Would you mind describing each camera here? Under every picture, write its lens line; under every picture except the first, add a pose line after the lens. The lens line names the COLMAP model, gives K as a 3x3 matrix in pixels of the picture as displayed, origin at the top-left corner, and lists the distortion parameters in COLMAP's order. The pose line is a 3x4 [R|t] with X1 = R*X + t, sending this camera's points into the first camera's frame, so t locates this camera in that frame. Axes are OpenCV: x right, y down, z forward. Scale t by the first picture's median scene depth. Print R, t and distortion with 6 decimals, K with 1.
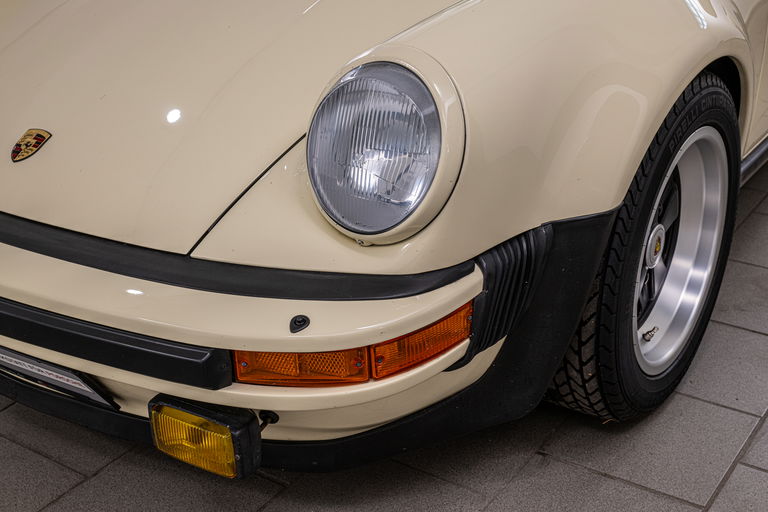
lens RADIAL K [[1031.3, 0, 387.6], [0, 1031.3, 252.5], [0, 0, 1]] dist [-0.016496, 0.000000]
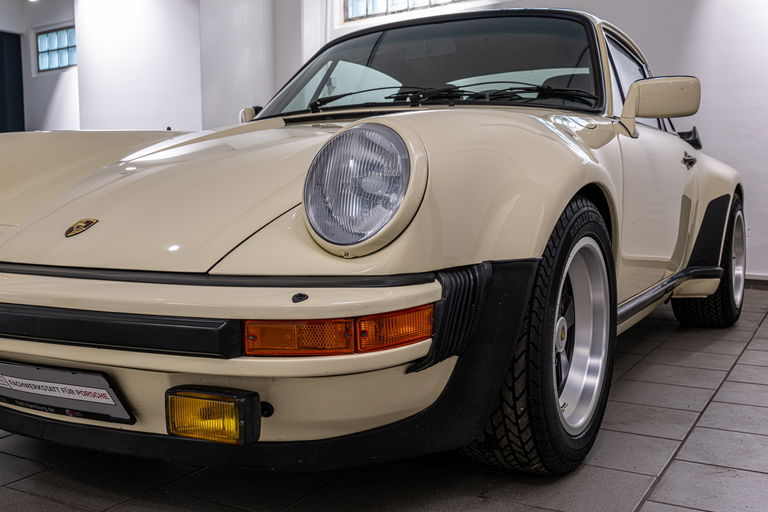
lens RADIAL K [[773.9, 0, 360.4], [0, 773.9, 288.7], [0, 0, 1]] dist [0.009055, 0.000000]
pose [[0.998379, 0.017232, 0.054236, -0.051517], [0.000875, 0.948291, -0.317402, 0.286469], [-0.056901, 0.316935, 0.946739, 0.090674]]
